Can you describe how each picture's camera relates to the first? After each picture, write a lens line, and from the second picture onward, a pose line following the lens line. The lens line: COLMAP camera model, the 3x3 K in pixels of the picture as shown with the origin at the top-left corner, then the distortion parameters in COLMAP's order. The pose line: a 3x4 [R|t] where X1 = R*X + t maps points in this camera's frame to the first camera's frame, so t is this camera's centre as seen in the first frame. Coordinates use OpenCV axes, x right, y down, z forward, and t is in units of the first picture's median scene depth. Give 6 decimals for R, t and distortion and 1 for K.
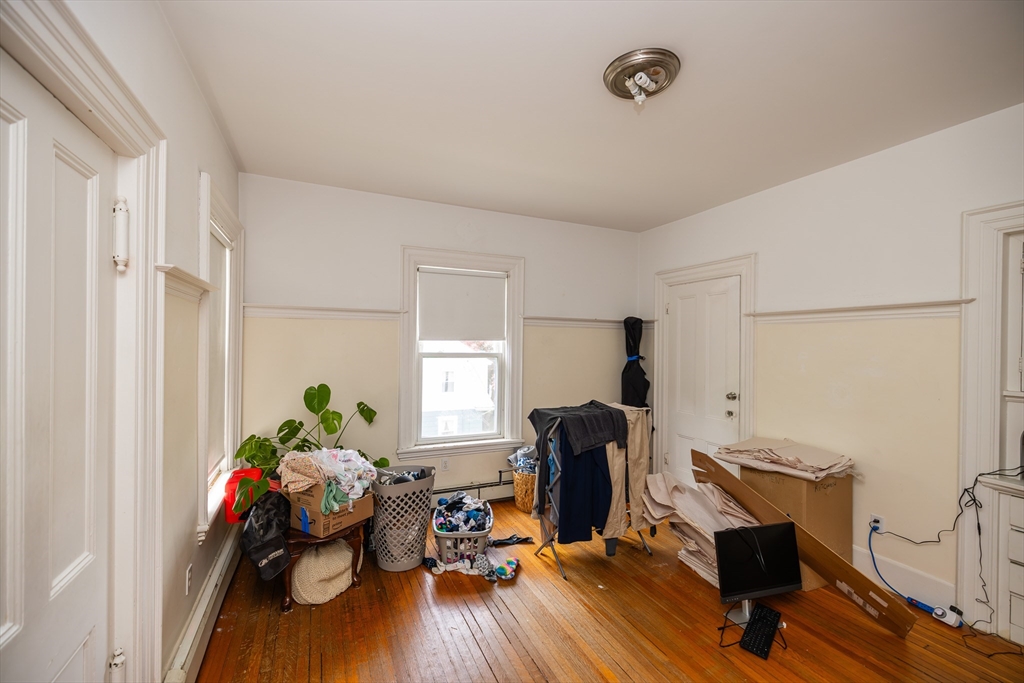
lens RADIAL K [[427.5, 0, 509.0], [0, 427.5, 343.3], [0, 0, 1]] dist [0.000604, -0.000136]
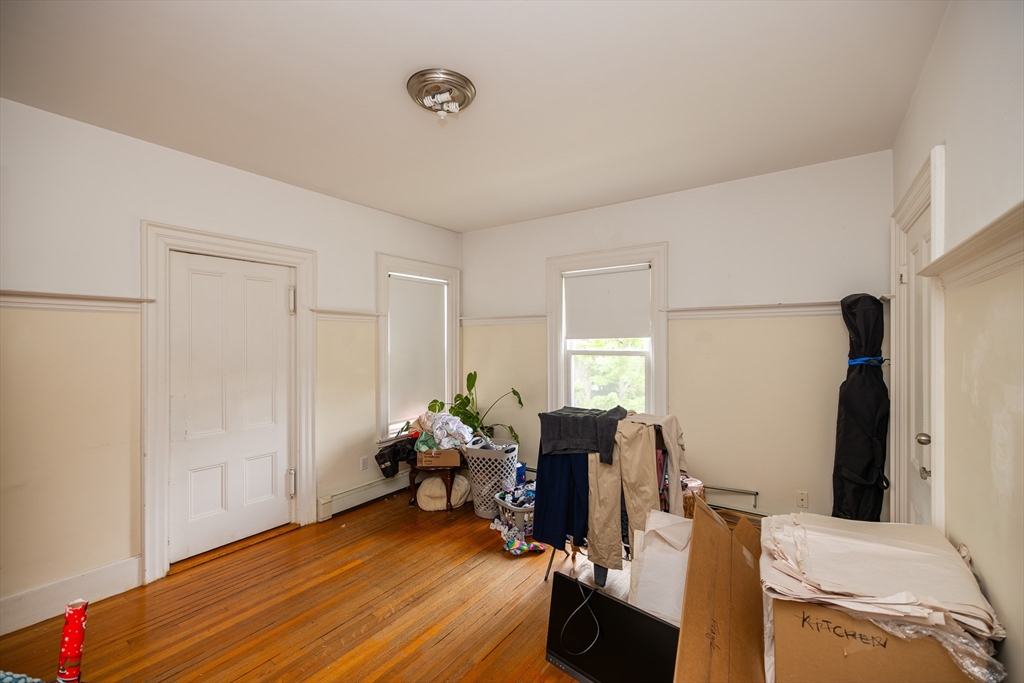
lens RADIAL K [[427.5, 0, 509.0], [0, 427.5, 343.3], [0, 0, 1]] dist [0.000604, -0.000136]
pose [[0.502223, -0.010593, -0.864673, 0.892288], [0.006408, 0.999943, -0.008528, 0.016284], [0.864715, -0.001258, 0.502262, 0.409971]]
